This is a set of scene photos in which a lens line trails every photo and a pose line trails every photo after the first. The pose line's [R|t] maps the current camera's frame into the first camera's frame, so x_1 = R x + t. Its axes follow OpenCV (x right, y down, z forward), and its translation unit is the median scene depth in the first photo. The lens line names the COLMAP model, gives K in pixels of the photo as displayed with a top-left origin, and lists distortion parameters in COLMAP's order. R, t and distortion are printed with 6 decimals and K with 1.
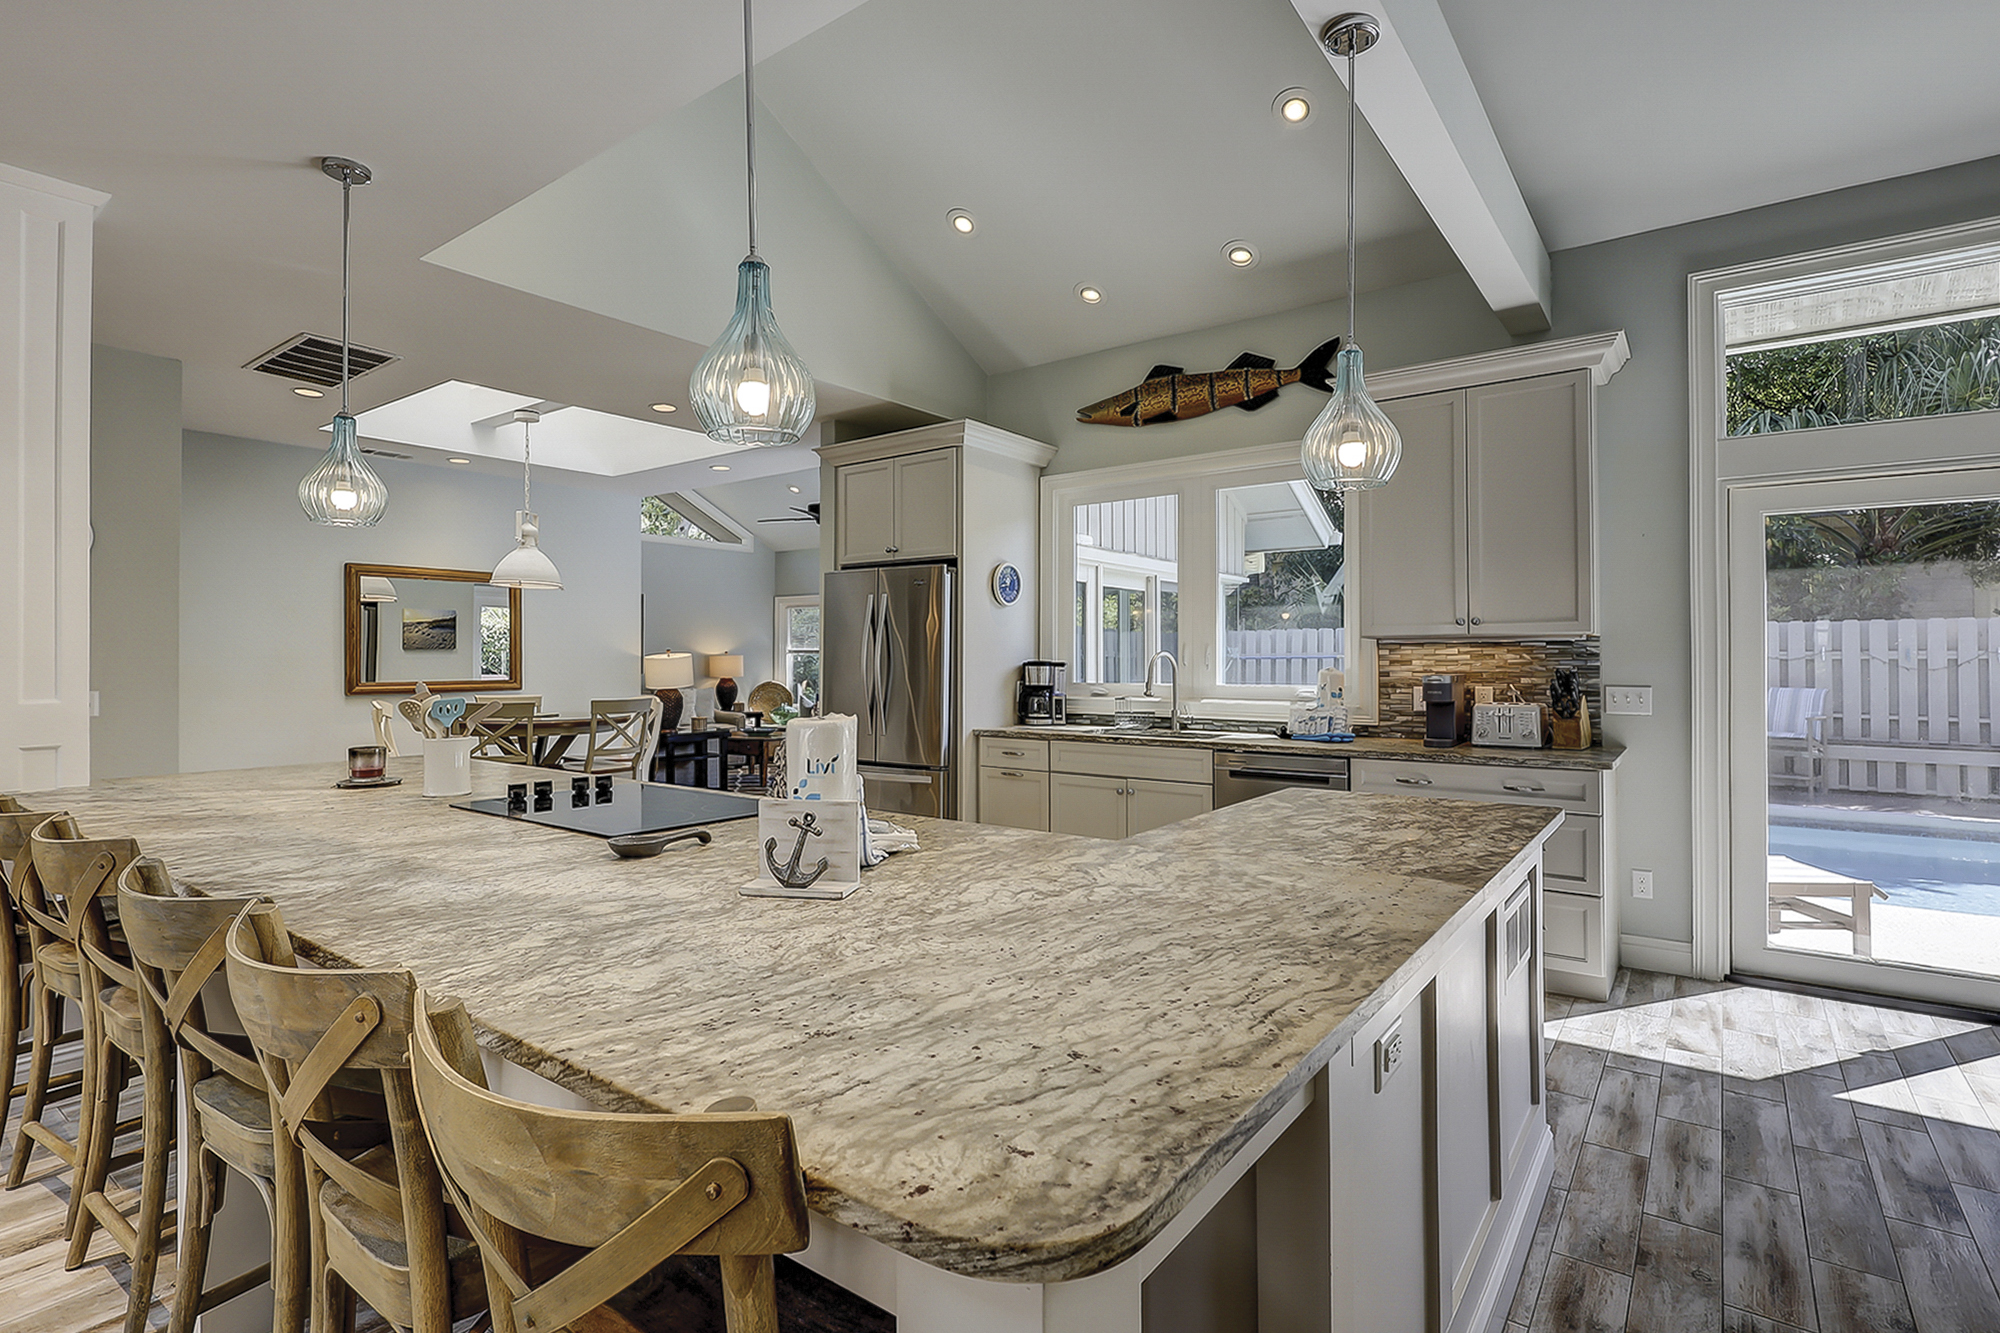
lens RADIAL K [[980.0, 0, 995.2], [0, 980.0, 657.2], [0, 0, 1]] dist [-0.003268, 0.000925]
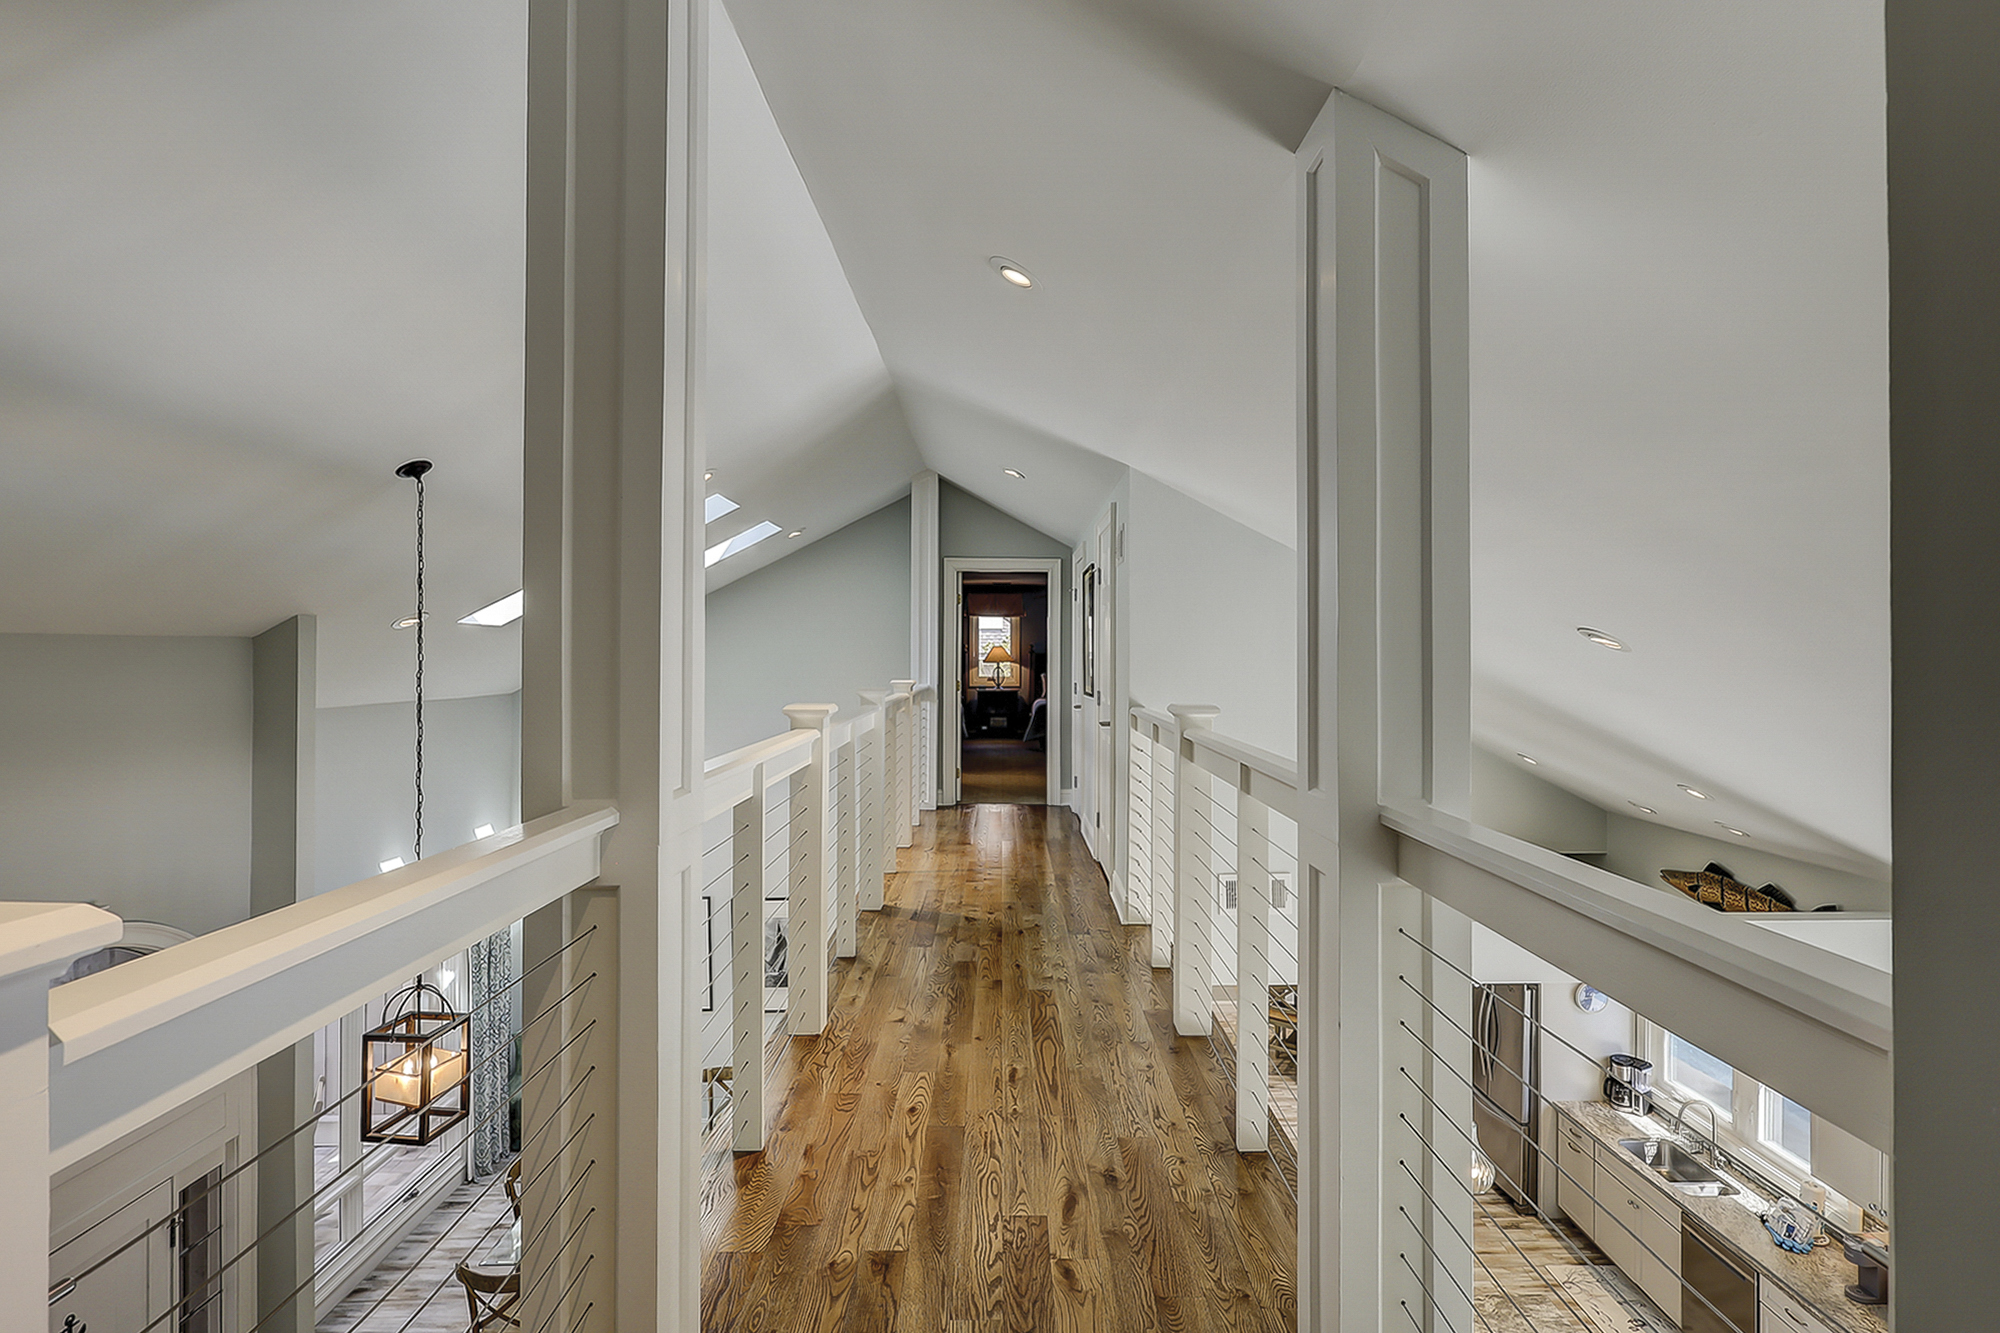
lens RADIAL K [[980.0, 0, 1018.7], [0, 980.0, 650.6], [0, 0, 1]] dist [-0.003268, 0.000925]
pose [[0.608785, 0.010817, -0.793262, 0.600338], [-0.004315, 0.999937, 0.010324, -0.565247], [0.793324, -0.002862, 0.608793, -0.445544]]
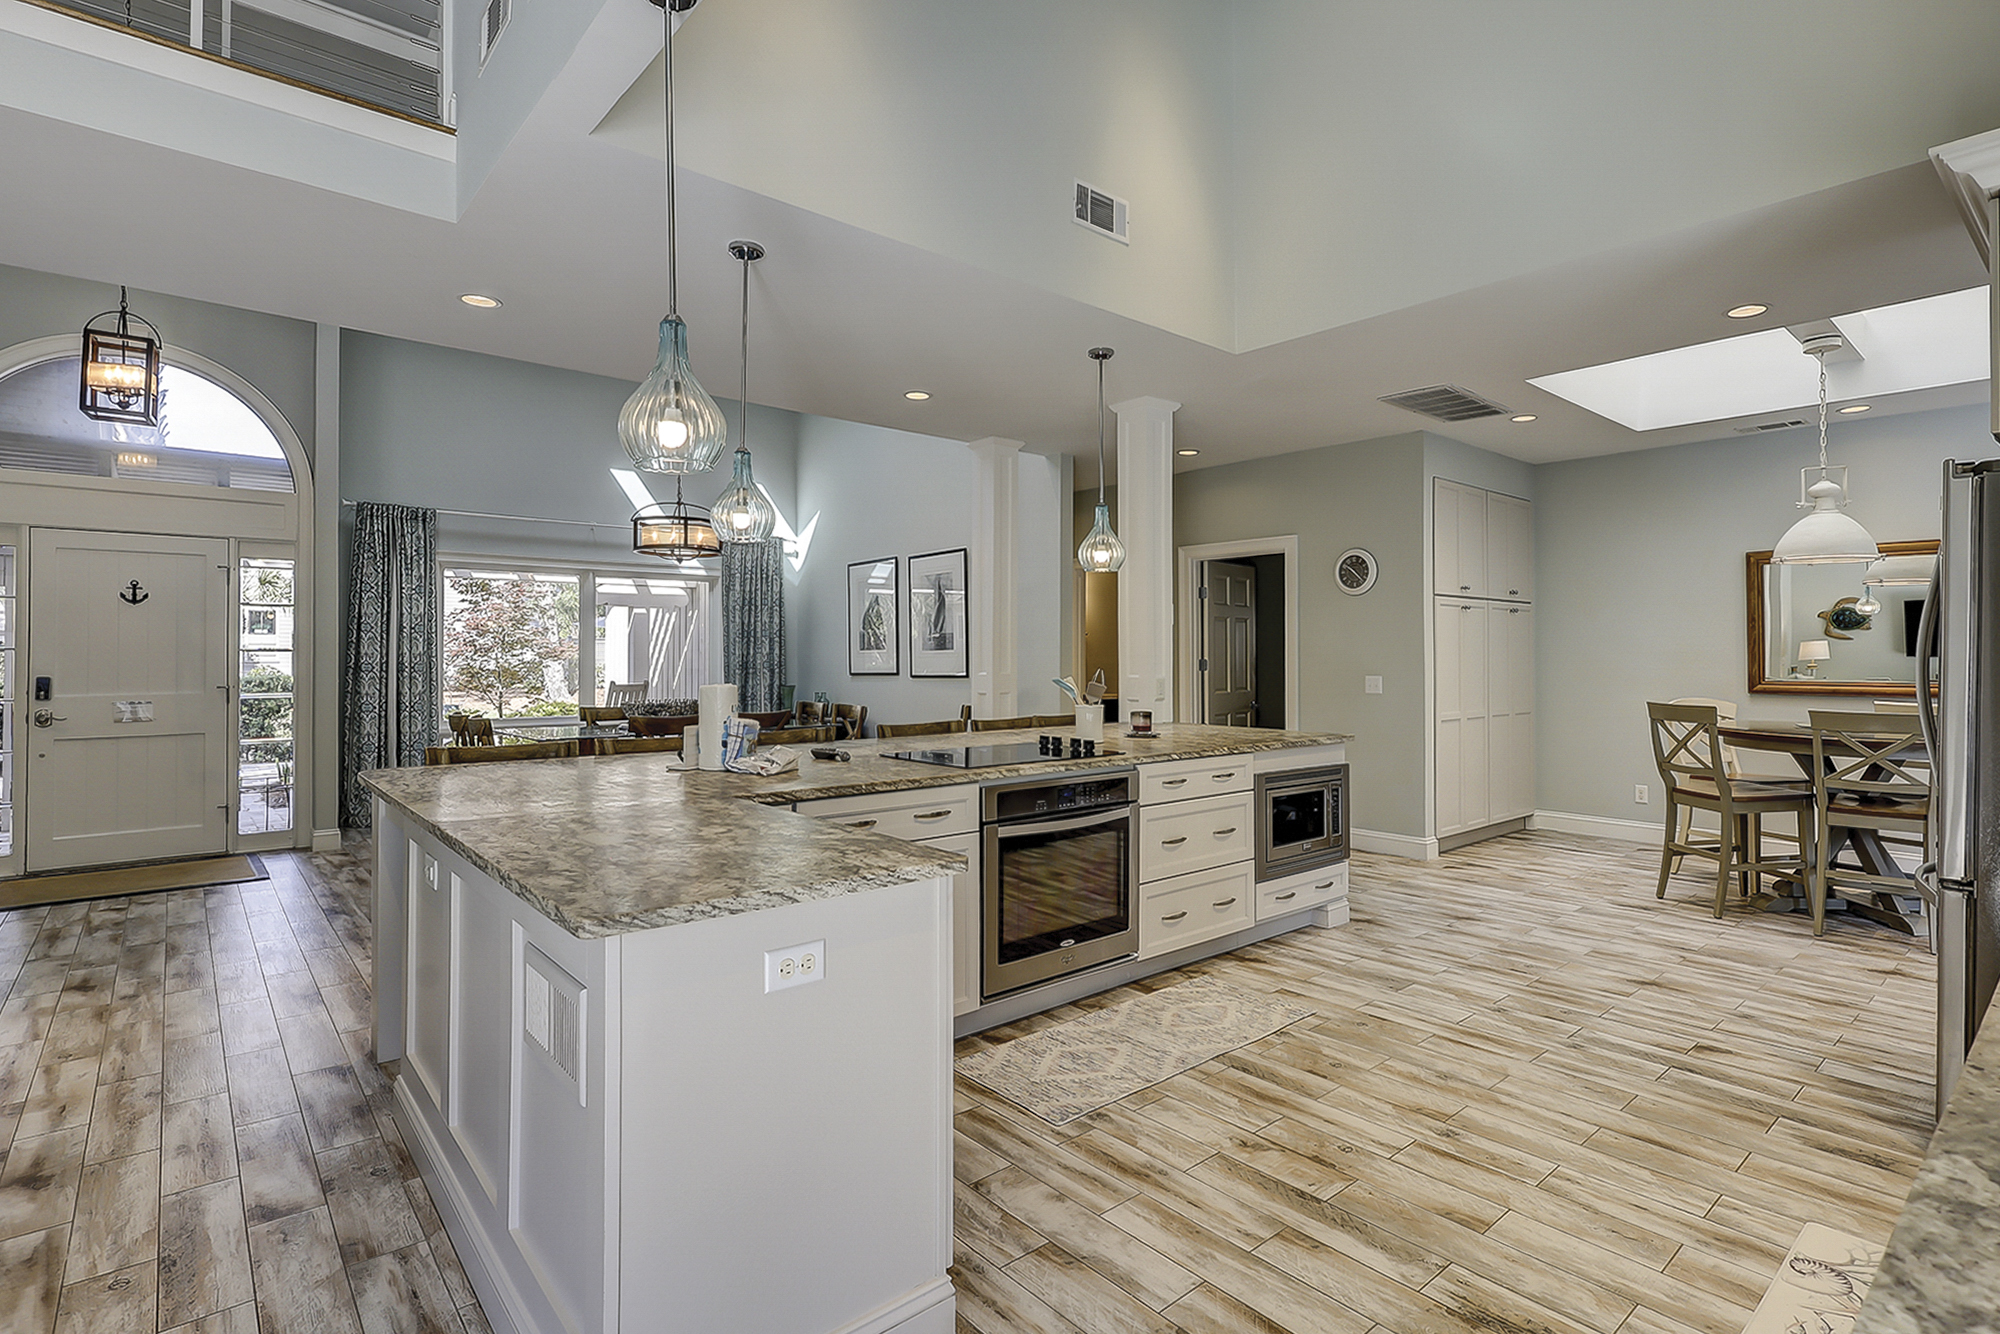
lens RADIAL K [[980.0, 0, 994.4], [0, 980.0, 658.3], [0, 0, 1]] dist [-0.003268, 0.000925]
pose [[-0.232922, 0.004264, -0.972486, 0.495245], [-0.000156, 0.999990, 0.004422, 0.000752], [0.972495, 0.001182, -0.232919, 0.621806]]
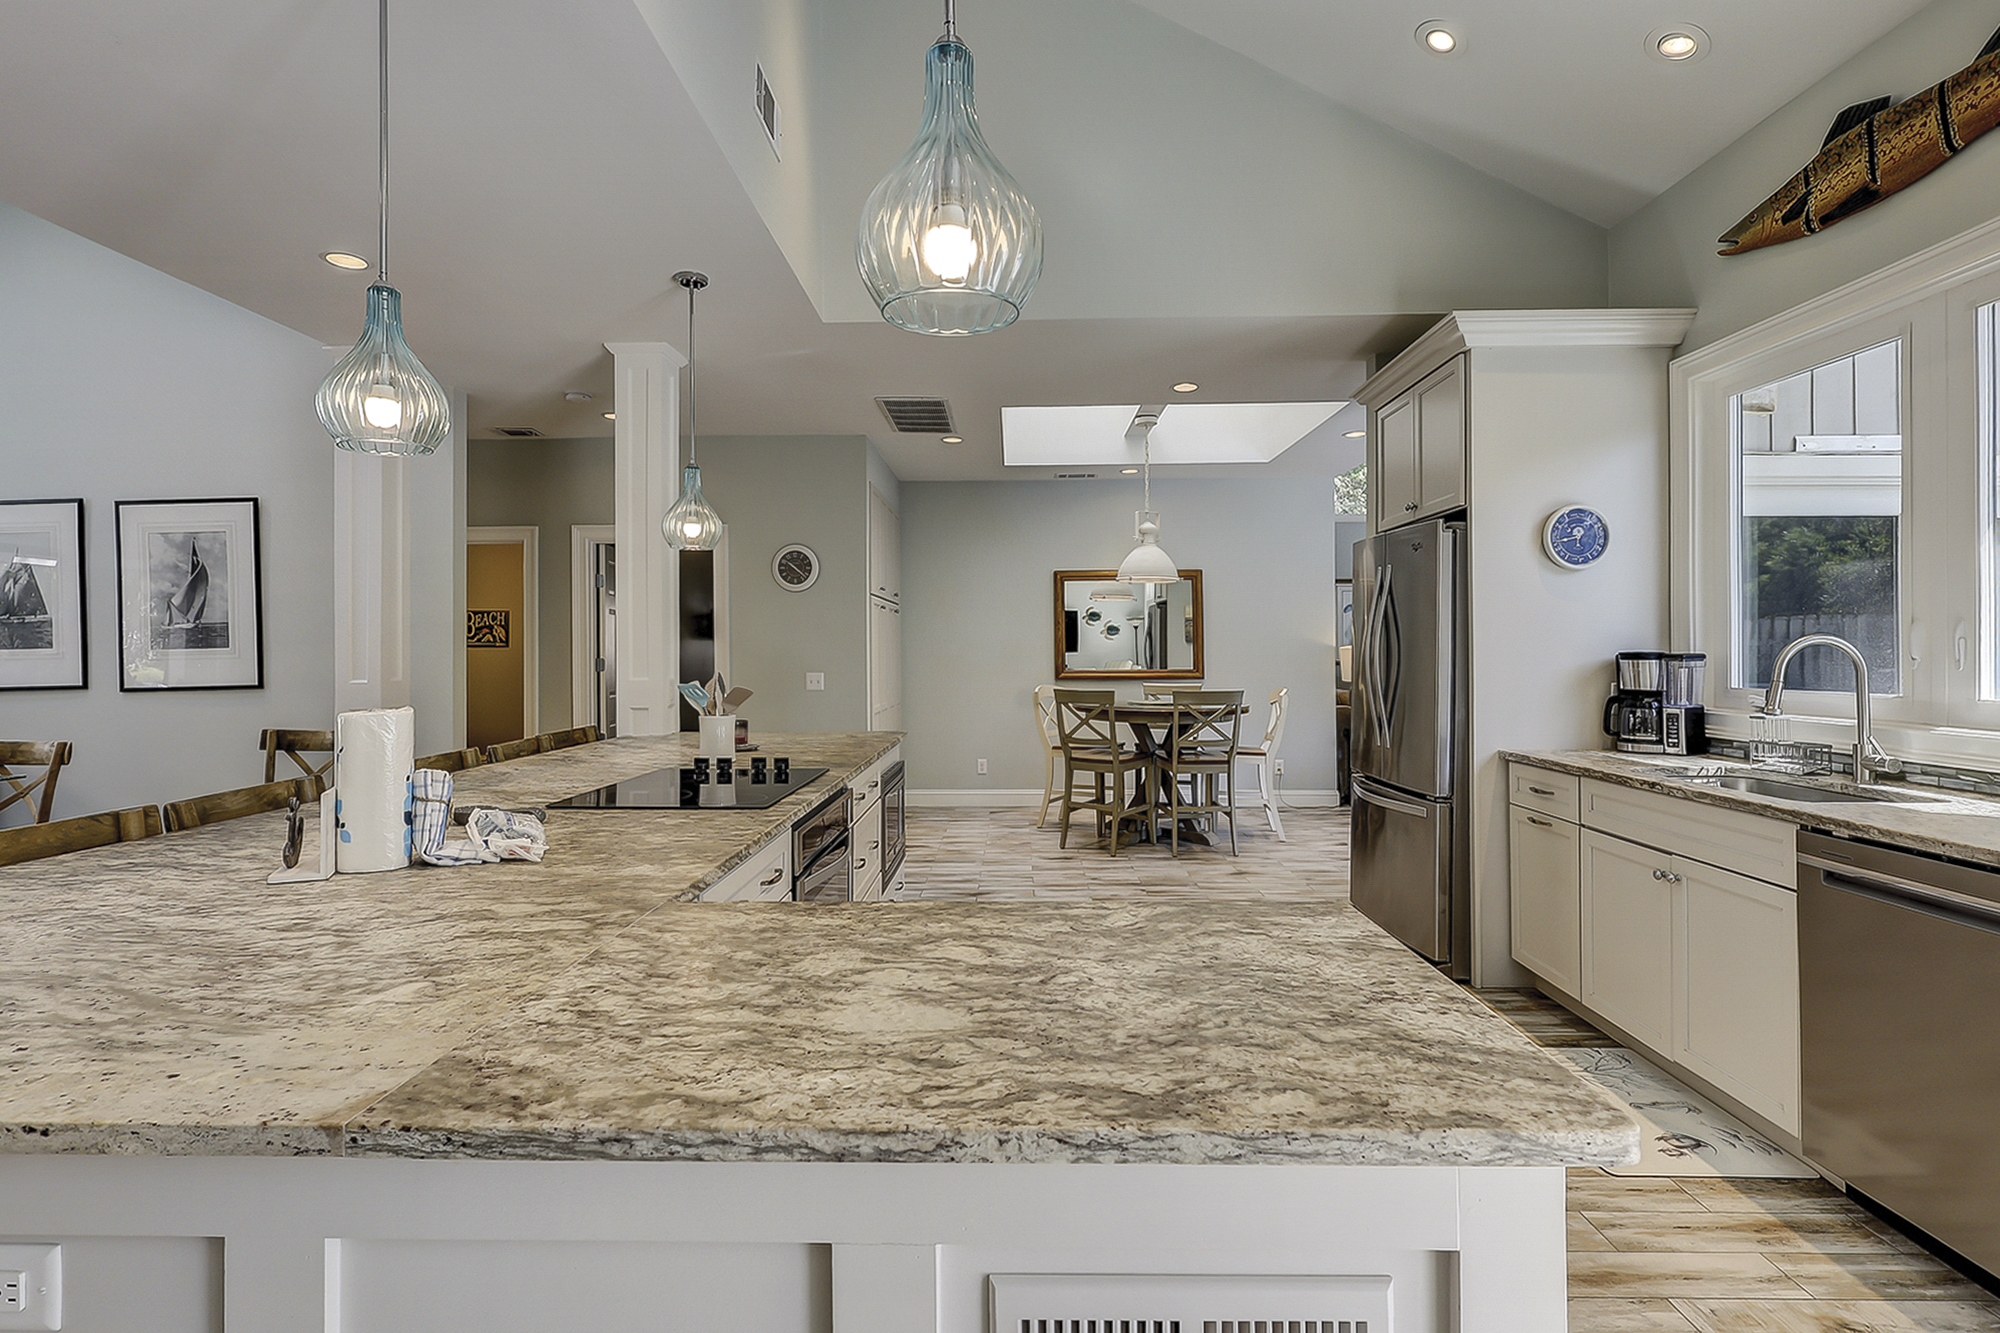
lens RADIAL K [[980.0, 0, 991.6], [0, 980.0, 655.0], [0, 0, 1]] dist [-0.003268, 0.000925]
pose [[0.577746, 0.001573, -0.816215, 0.330208], [0.004444, 0.999977, 0.005072, 0.000570], [0.816204, -0.006558, 0.577726, 0.290486]]
